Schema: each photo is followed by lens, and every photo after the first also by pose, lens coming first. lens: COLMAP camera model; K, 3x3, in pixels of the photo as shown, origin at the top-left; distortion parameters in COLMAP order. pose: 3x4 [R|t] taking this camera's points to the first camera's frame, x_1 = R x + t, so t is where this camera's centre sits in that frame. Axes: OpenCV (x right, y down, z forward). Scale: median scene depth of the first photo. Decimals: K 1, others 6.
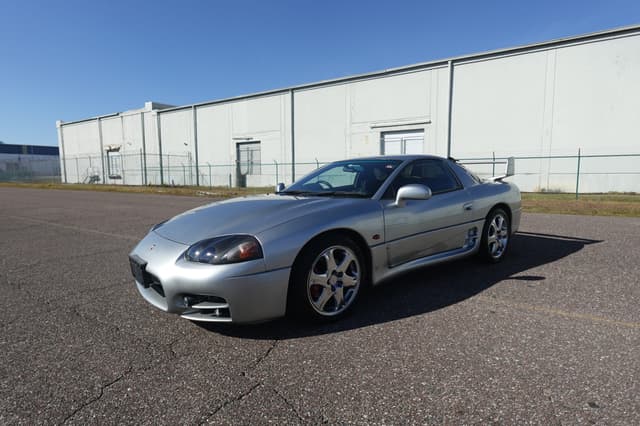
lens RADIAL K [[362.7, 0, 320.8], [0, 362.7, 214.3], [0, 0, 1]] dist [-0.002117, 0.001523]
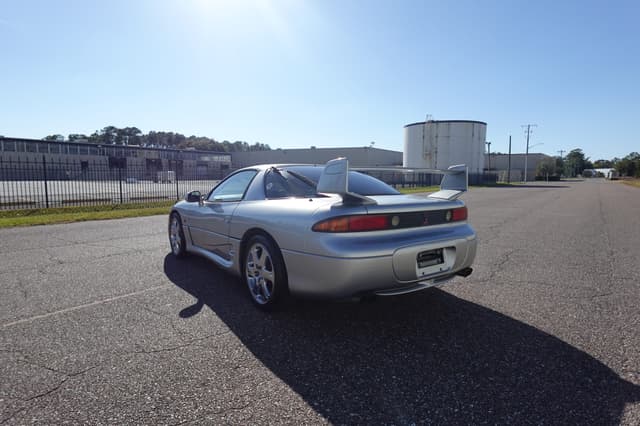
lens RADIAL K [[362.7, 0, 317.9], [0, 362.7, 211.3], [0, 0, 1]] dist [-0.002117, 0.001523]
pose [[-0.062209, 0.098288, -0.993212, 0.203133], [-0.114466, 0.987870, 0.104929, -0.025778], [0.991478, 0.120216, -0.050203, 0.194197]]
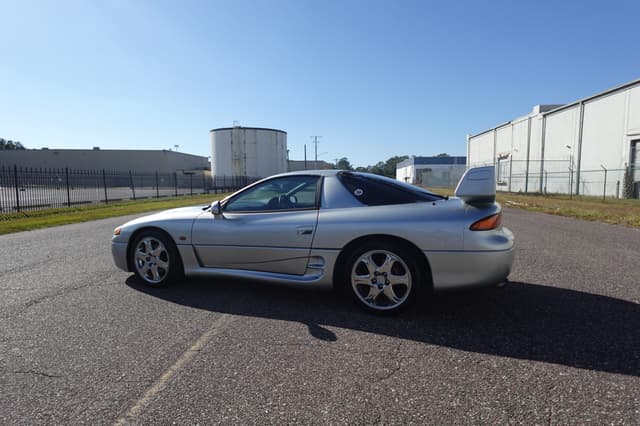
lens RADIAL K [[362.7, 0, 319.0], [0, 362.7, 210.8], [0, 0, 1]] dist [-0.002117, 0.001523]
pose [[0.471647, 0.072685, -0.878787, 0.180468], [-0.094555, 0.995020, 0.031551, -0.014910], [0.876703, 0.068213, 0.476171, 0.092050]]
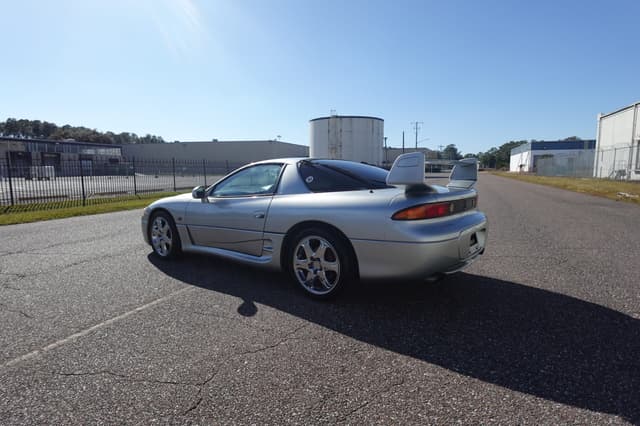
lens RADIAL K [[362.7, 0, 318.6], [0, 362.7, 211.4], [0, 0, 1]] dist [-0.002117, 0.001523]
pose [[0.207256, 0.112878, -0.971753, 0.204278], [-0.103091, 0.990310, 0.093046, -0.019936], [0.972840, 0.080895, 0.216884, 0.142925]]
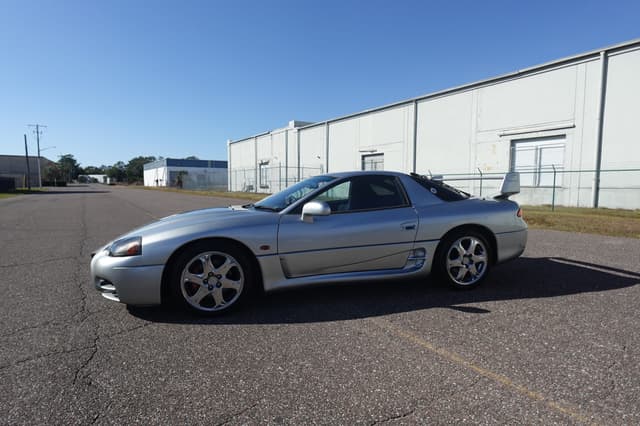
lens RADIAL K [[362.7, 0, 320.2], [0, 362.7, 214.0], [0, 0, 1]] dist [-0.002117, 0.001523]
pose [[0.921663, 0.040514, -0.385870, 0.084435], [-0.052404, 0.998419, -0.020340, -0.003037], [0.384436, 0.038968, 0.922329, 0.004787]]
